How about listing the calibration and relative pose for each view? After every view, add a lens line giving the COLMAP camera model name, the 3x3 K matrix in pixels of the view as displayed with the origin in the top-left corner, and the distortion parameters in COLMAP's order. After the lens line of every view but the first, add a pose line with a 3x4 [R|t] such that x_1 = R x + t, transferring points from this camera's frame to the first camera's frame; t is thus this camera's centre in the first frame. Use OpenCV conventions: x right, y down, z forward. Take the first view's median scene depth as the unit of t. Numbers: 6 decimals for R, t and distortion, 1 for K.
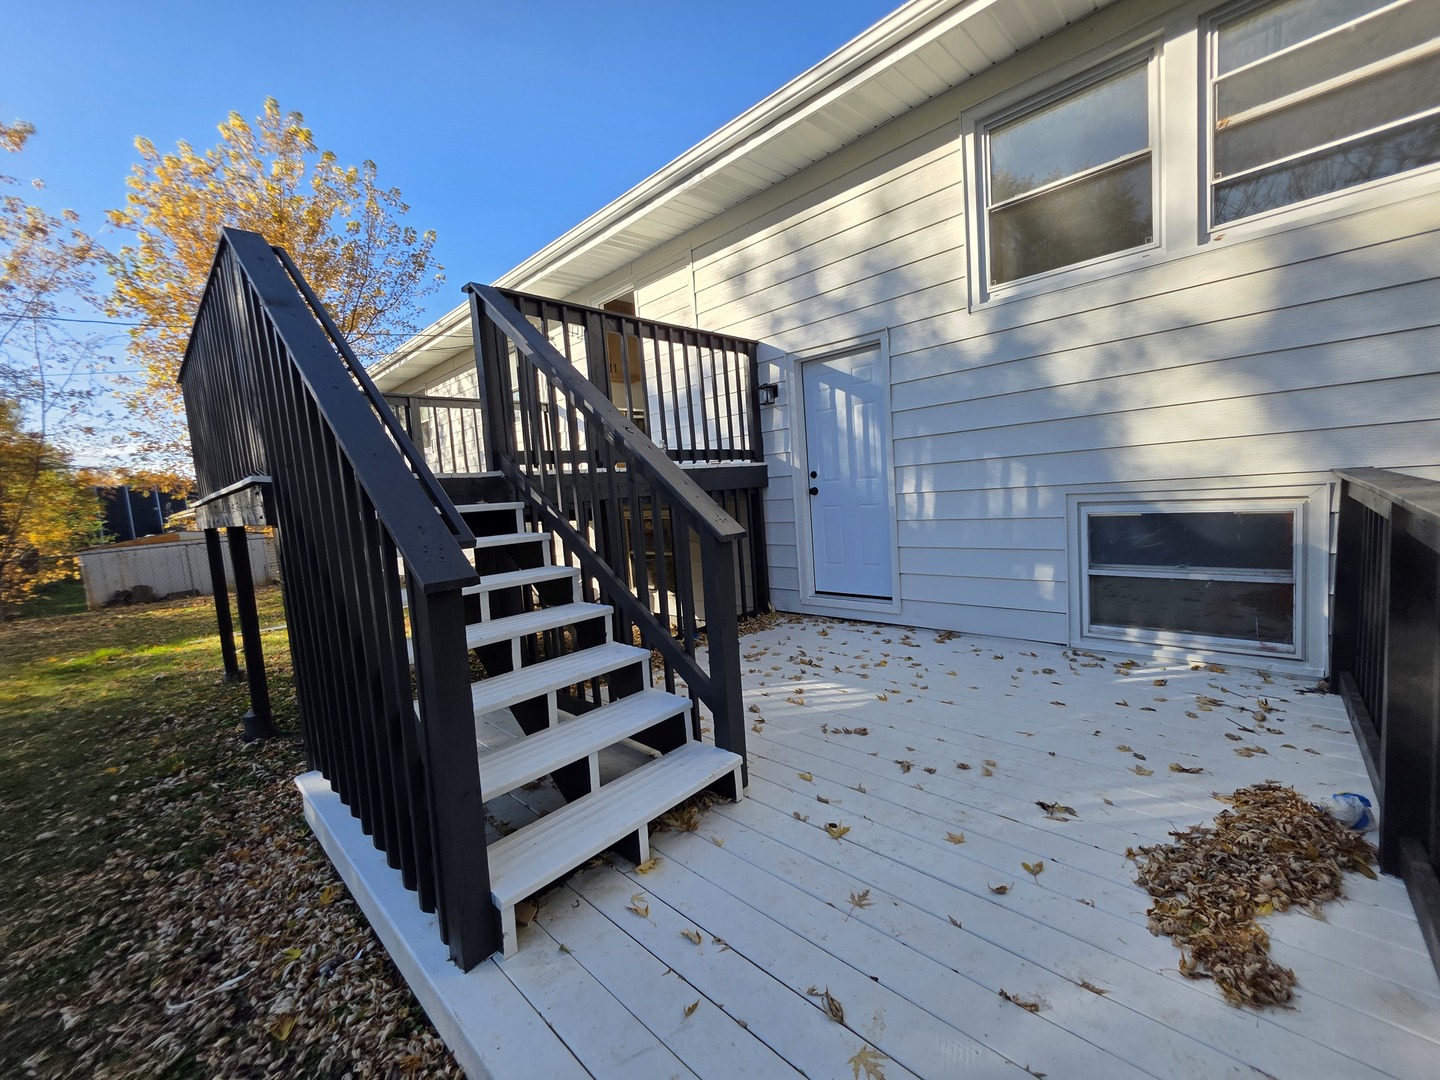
lens RADIAL K [[574.7, 0, 715.5], [0, 574.7, 538.8], [0, 0, 1]] dist [0.000965, -0.000044]
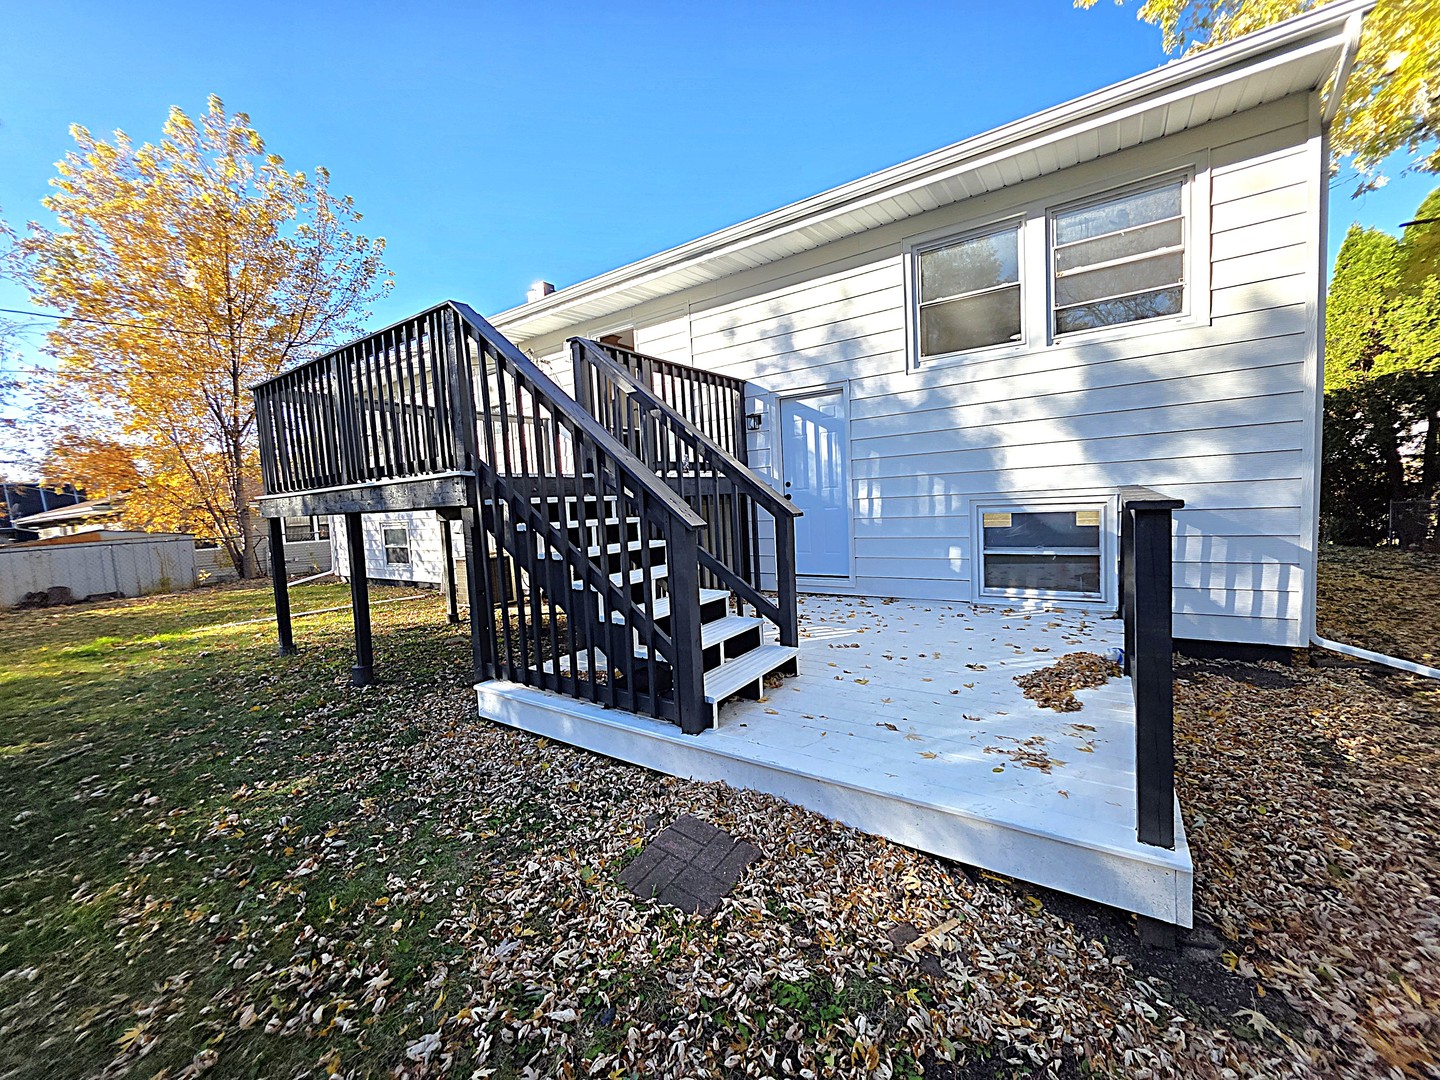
lens RADIAL K [[574.7, 0, 710.0], [0, 574.7, 539.0], [0, 0, 1]] dist [0.000965, -0.000044]
pose [[0.987725, 0.010738, 0.155833, -0.283069], [-0.006795, 0.999644, -0.025813, 0.065379], [-0.156055, 0.024437, 0.987446, -0.360836]]
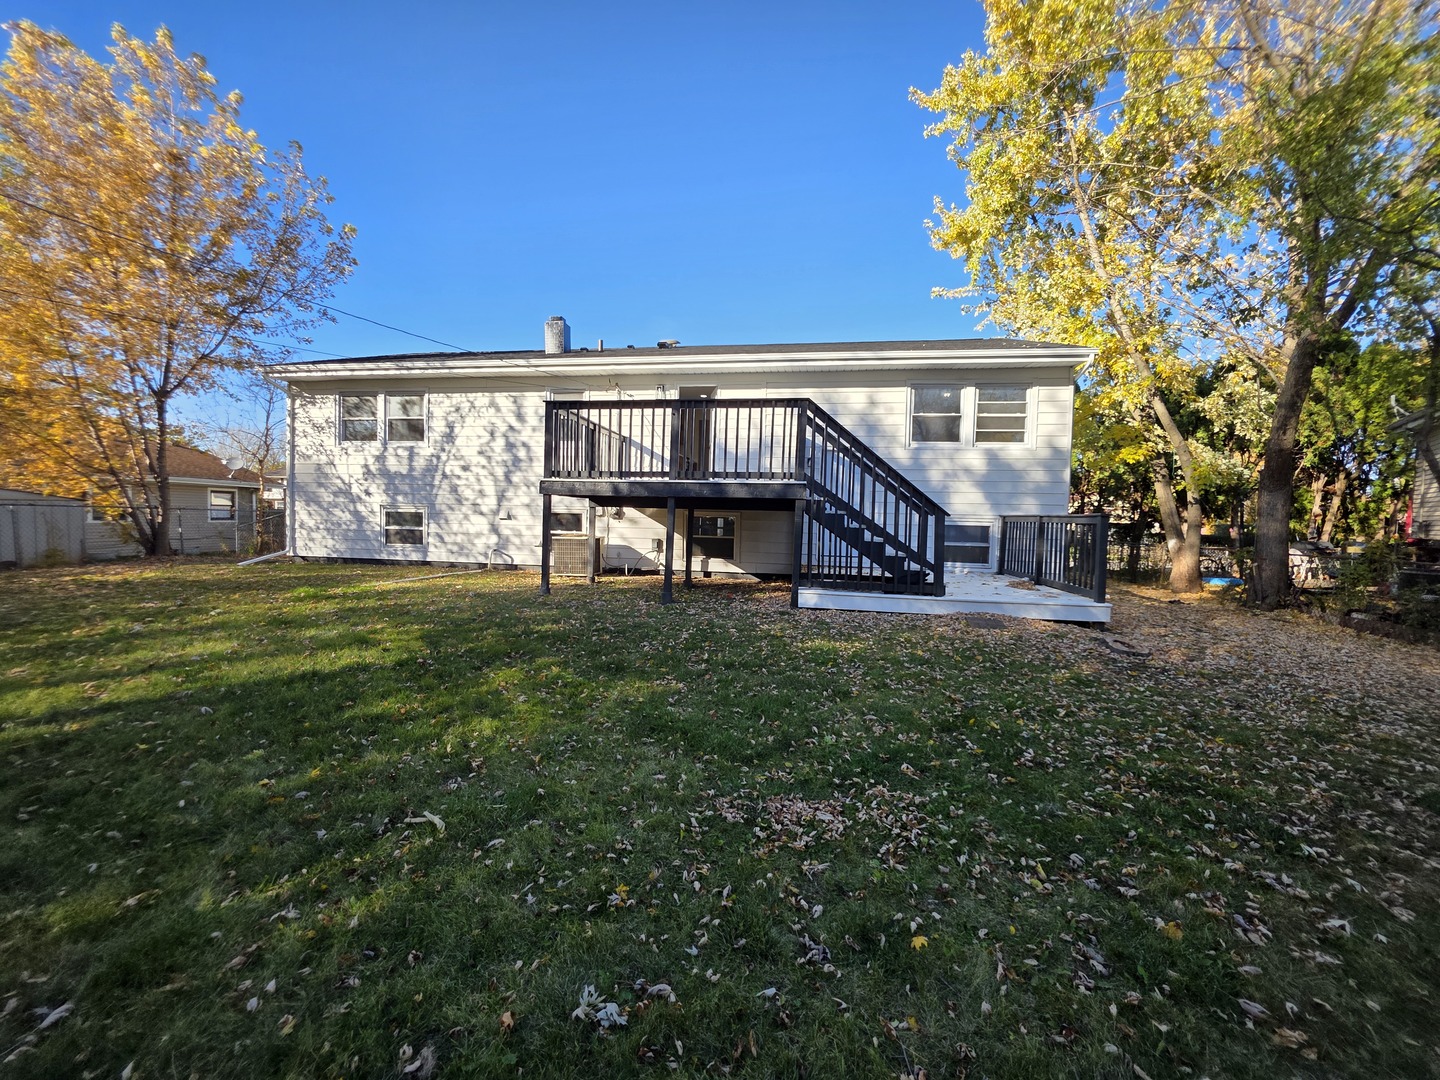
lens RADIAL K [[574.7, 0, 725.4], [0, 574.7, 537.3], [0, 0, 1]] dist [0.000965, -0.000044]
pose [[0.829981, 0.069570, 0.553437, -1.833797], [-0.036563, 0.996843, -0.070476, 0.262214], [-0.556593, 0.038258, 0.829904, -0.824160]]
